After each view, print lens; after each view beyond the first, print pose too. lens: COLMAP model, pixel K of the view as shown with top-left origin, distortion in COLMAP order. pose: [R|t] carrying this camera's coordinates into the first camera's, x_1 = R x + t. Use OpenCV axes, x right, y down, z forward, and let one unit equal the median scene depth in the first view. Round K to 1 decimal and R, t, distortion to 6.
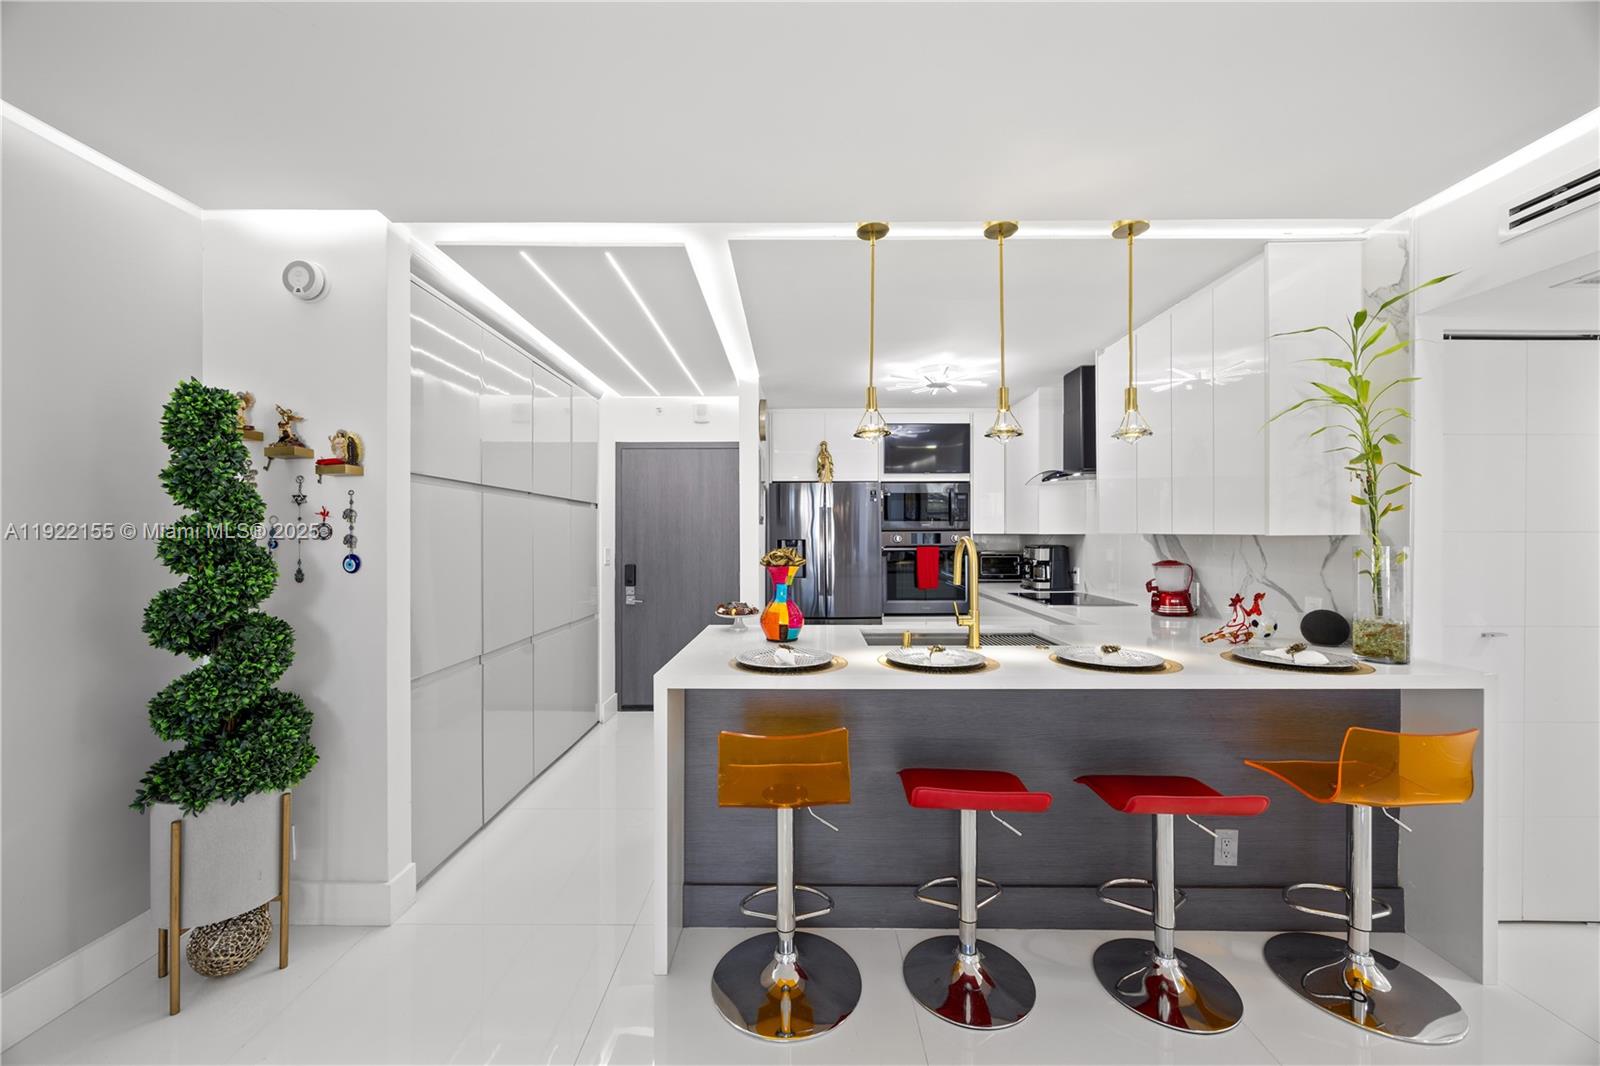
lens RADIAL K [[601.1, 0, 800.0], [0, 601.1, 533.0], [0, 0, 1]] dist [0.000379, 0.000075]
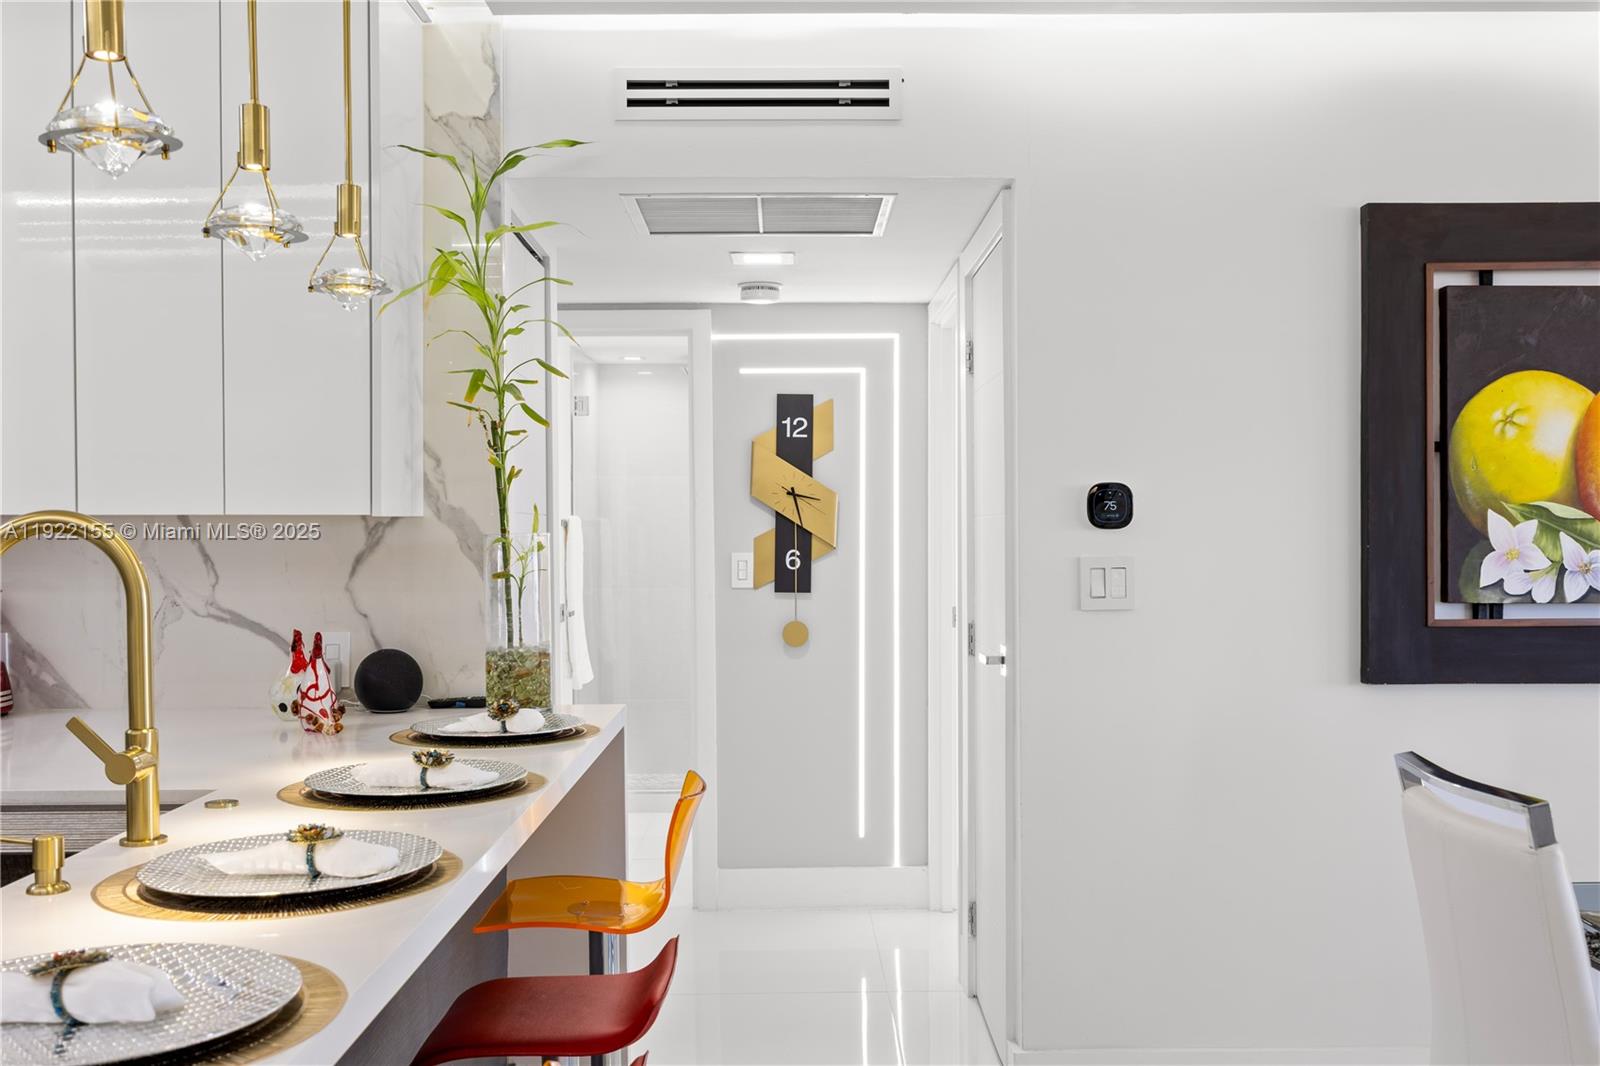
lens RADIAL K [[1602.1, 0, 800.0], [0, 1602.1, 533.0], [0, 0, 1]] dist [0.003833, 0.003425]
pose [[-0.025697, -0.000187, 0.999670, -0.677156], [0.000625, 1.000000, 0.000203, 0.019908], [-0.999670, 0.000630, -0.025697, 0.692013]]
